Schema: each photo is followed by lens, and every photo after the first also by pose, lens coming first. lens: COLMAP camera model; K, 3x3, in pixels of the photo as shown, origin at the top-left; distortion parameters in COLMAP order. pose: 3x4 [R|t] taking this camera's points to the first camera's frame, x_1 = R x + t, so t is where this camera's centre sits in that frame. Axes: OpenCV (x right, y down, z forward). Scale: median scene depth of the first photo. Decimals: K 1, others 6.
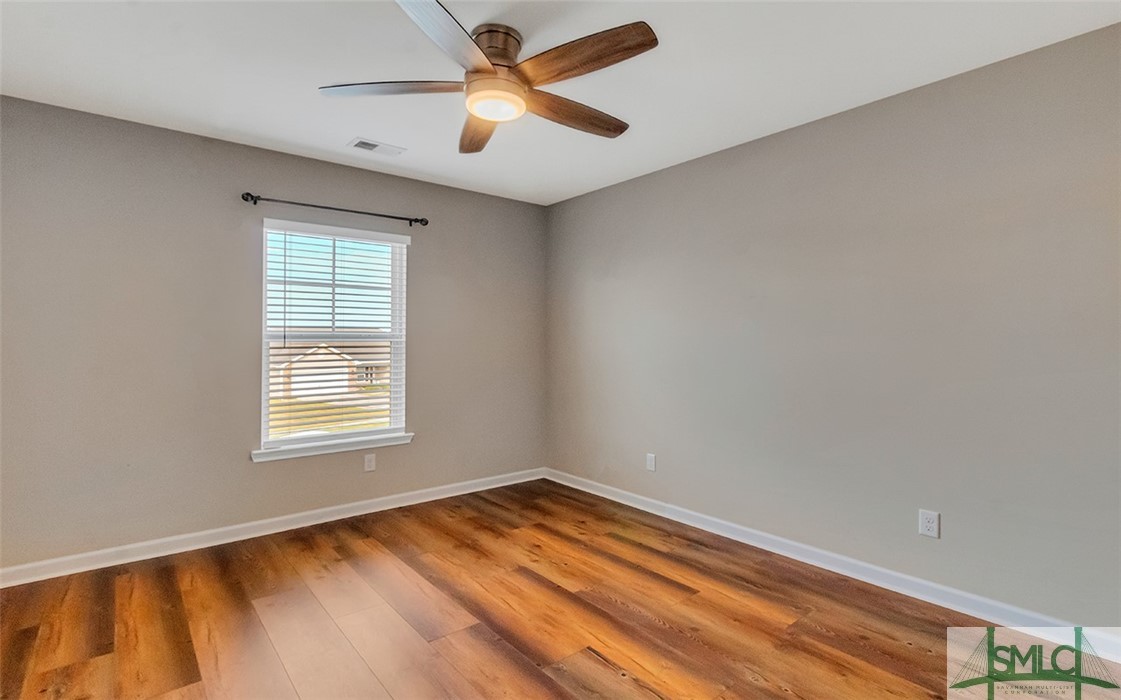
lens RADIAL K [[535.9, 0, 560.6], [0, 535.9, 348.1], [0, 0, 1]] dist [-0.001995, -0.000670]
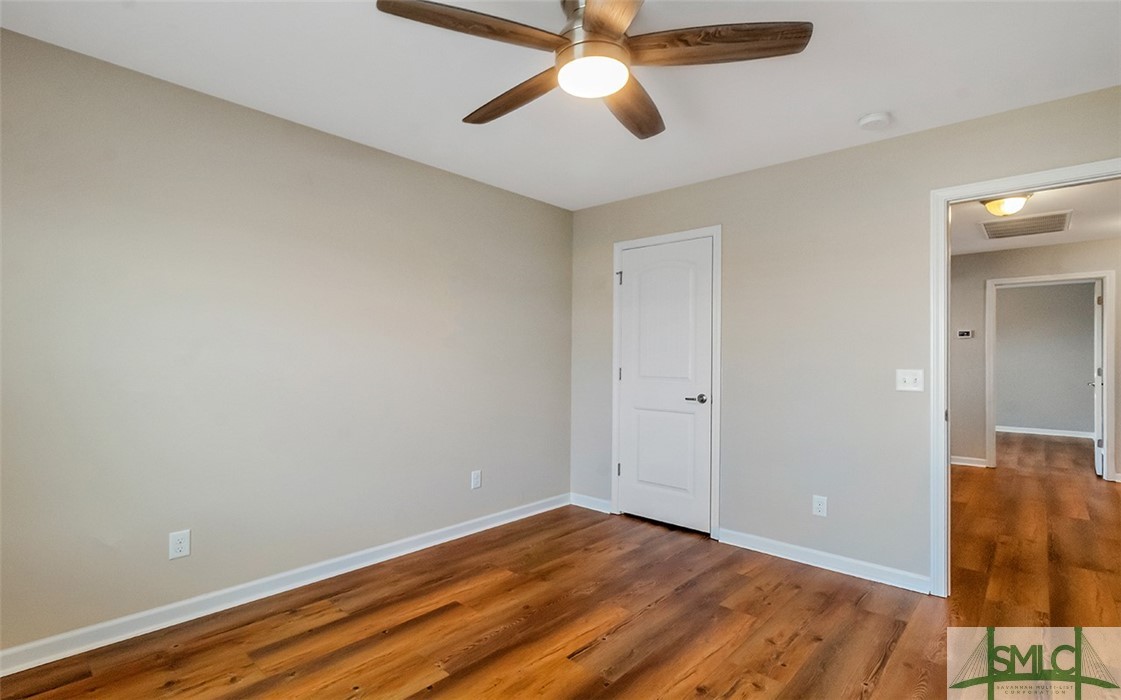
lens RADIAL K [[535.9, 0, 560.6], [0, 535.9, 348.1], [0, 0, 1]] dist [-0.001995, -0.000670]
pose [[-0.152065, 0.016851, 0.988227, -0.780091], [0.006216, 0.999851, -0.016093, -0.009800], [-0.988351, 0.003696, -0.152147, 0.948457]]
